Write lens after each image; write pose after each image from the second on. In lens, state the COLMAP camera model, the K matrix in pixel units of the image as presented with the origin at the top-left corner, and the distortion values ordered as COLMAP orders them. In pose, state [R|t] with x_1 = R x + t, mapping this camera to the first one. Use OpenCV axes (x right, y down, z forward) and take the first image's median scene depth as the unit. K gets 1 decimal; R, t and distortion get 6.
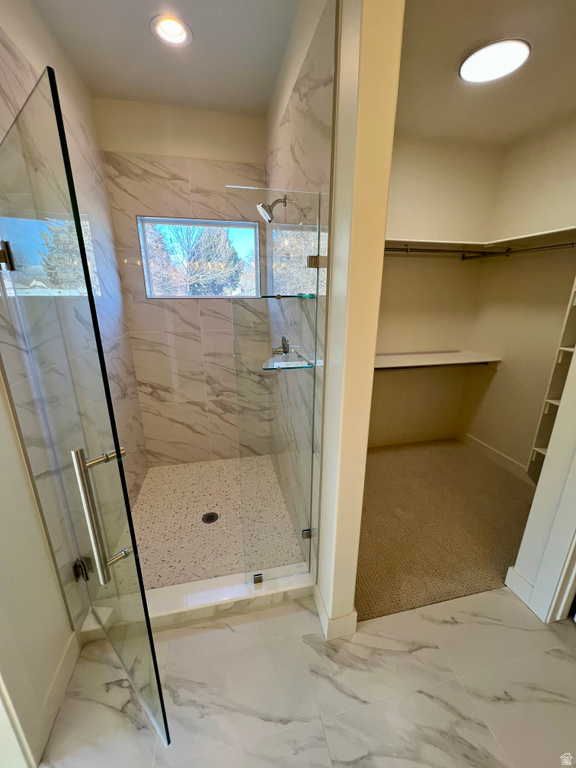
lens RADIAL K [[305.7, 0, 291.9], [0, 305.7, 383.9], [0, 0, 1]] dist [0.002608, -0.000940]
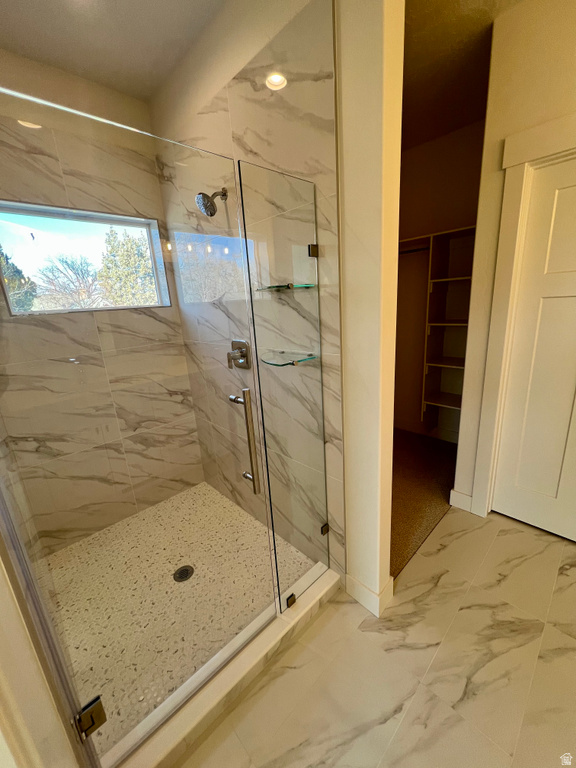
lens RADIAL K [[305.7, 0, 287.9], [0, 305.7, 384.7], [0, 0, 1]] dist [0.002608, -0.000940]
pose [[0.854925, -0.189533, 0.482888, -0.272918], [0.211852, 0.977265, 0.008505, 0.002262], [-0.473522, 0.095030, 0.875641, 0.095659]]
